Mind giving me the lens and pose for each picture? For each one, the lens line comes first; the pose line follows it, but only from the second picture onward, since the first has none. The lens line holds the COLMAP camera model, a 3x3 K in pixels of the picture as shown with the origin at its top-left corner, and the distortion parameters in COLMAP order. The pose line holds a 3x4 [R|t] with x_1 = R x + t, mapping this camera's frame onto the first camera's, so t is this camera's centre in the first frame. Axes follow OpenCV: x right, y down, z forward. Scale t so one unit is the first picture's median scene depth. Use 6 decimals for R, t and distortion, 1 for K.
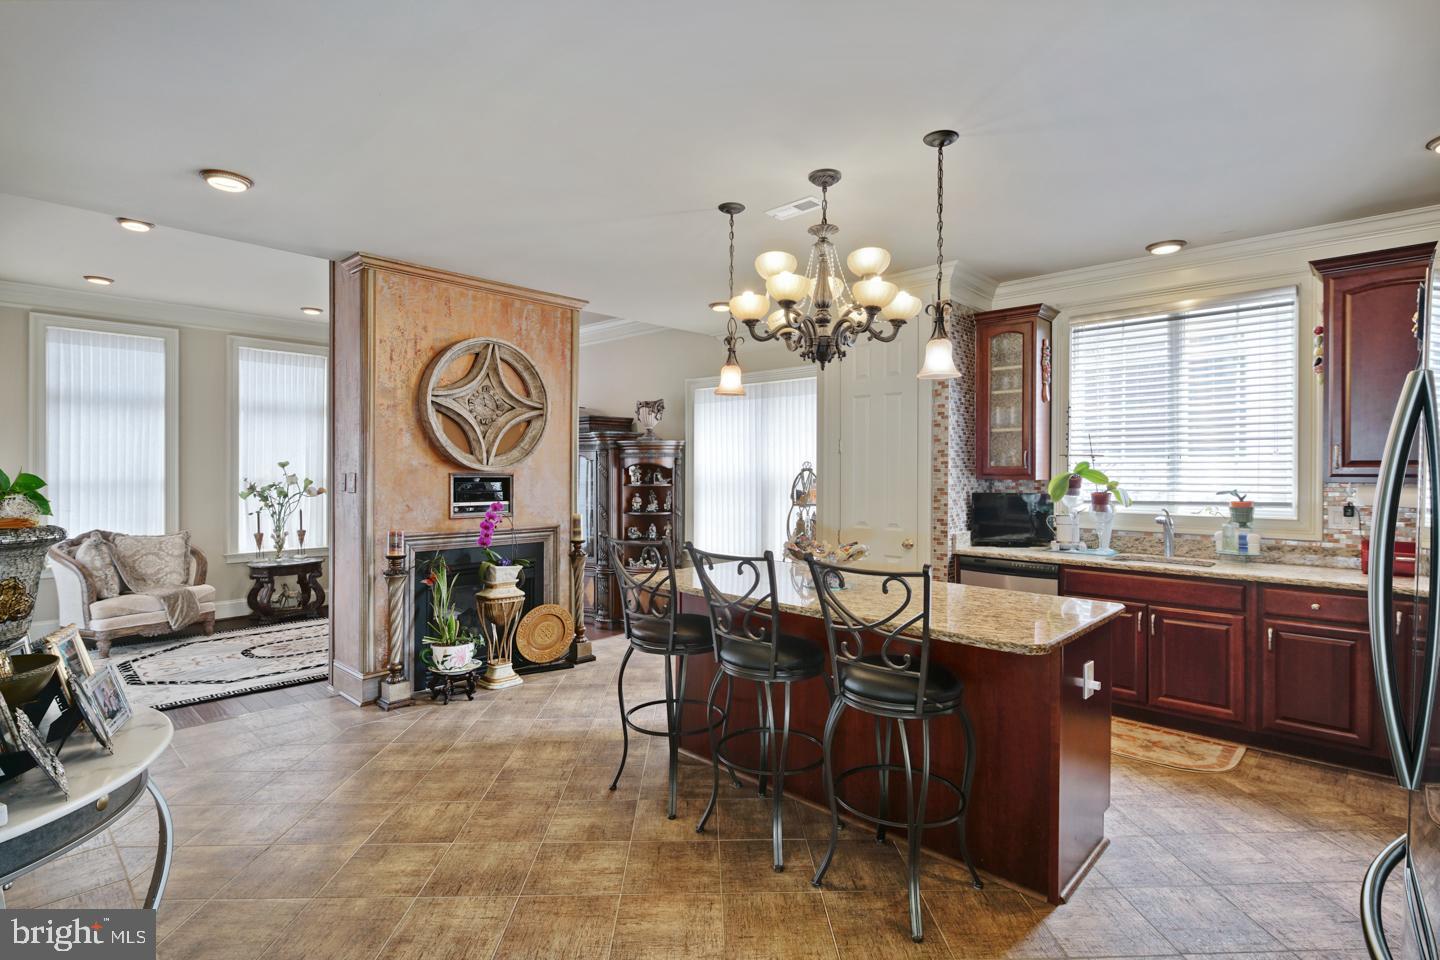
lens RADIAL K [[693.6, 0, 719.0], [0, 693.6, 472.8], [0, 0, 1]] dist [-0.001361, -0.000755]
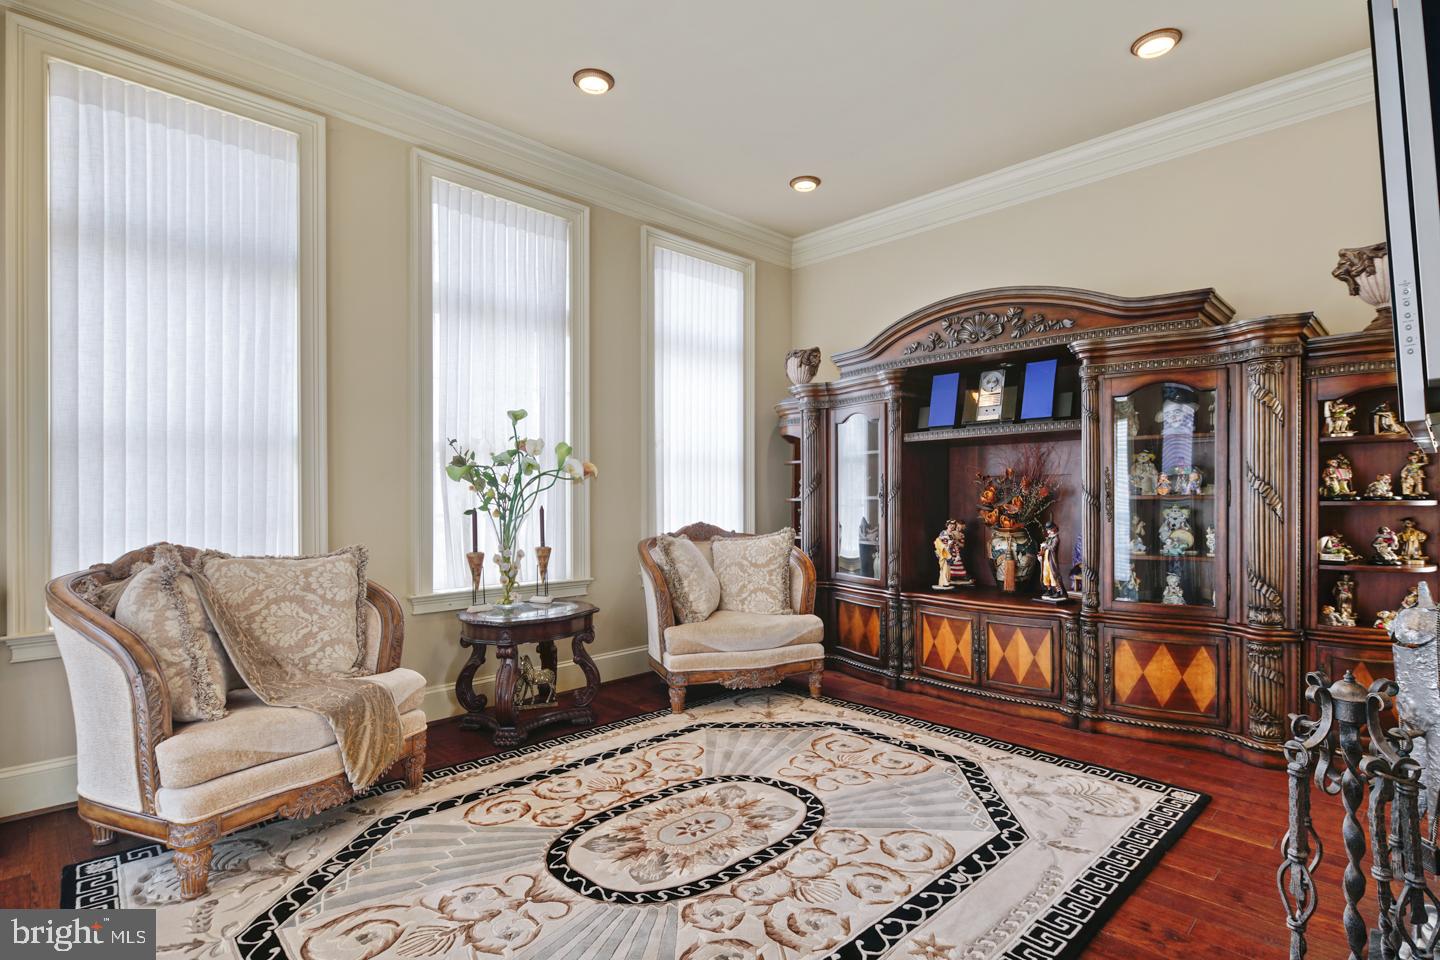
lens RADIAL K [[716.7, 0, 728.5], [0, 716.7, 497.8], [0, 0, 1]] dist [0.003855, -0.006081]
pose [[0.999083, -0.007023, -0.042225, -0.527021], [0.007055, 0.999975, 0.000607, 0.055995], [0.042219, -0.000904, 0.999108, 0.568092]]
